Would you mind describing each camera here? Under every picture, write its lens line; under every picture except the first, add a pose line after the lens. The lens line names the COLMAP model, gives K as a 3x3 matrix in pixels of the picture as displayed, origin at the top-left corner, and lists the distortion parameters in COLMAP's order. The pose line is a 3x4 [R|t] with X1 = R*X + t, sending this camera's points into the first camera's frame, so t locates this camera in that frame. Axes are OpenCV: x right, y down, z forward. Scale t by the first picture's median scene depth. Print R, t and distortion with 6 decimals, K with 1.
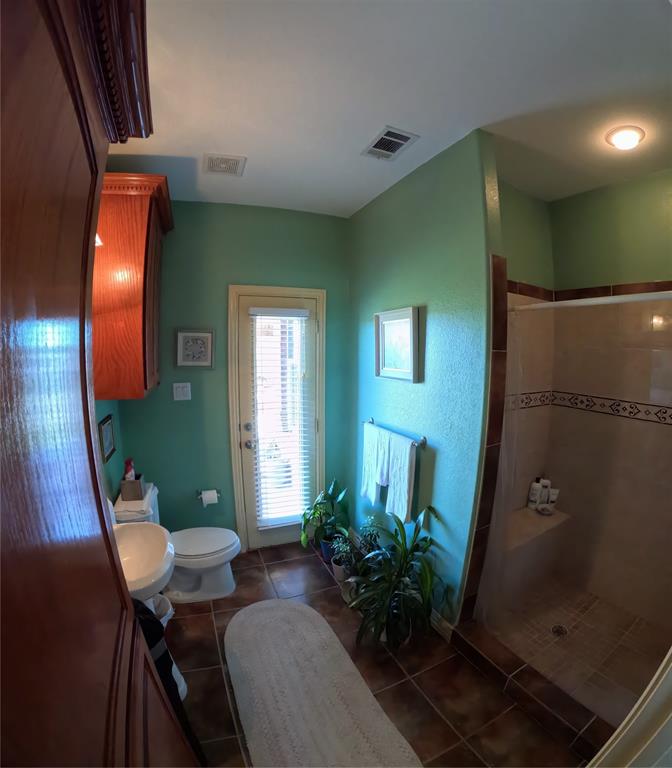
lens RADIAL K [[509.7, 0, 336.0], [0, 509.7, 384.0], [0, 0, 1]] dist [-0.070746, -0.002130]
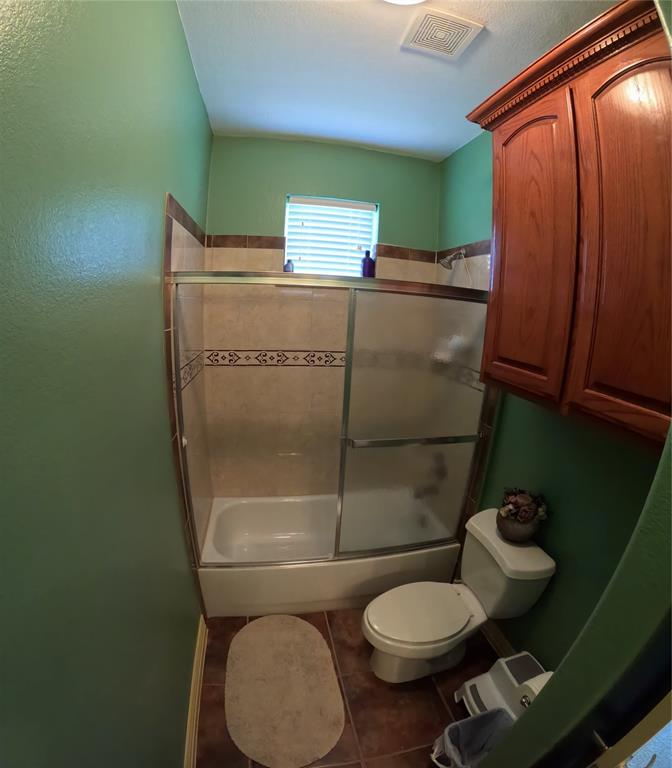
lens RADIAL K [[509.7, 0, 336.0], [0, 509.7, 384.0], [0, 0, 1]] dist [-0.070746, -0.002130]
pose [[0.154290, -0.200576, 0.967452, -0.425308], [0.053218, 0.979443, 0.194575, -0.096174], [-0.986591, 0.021465, 0.161792, 0.731132]]
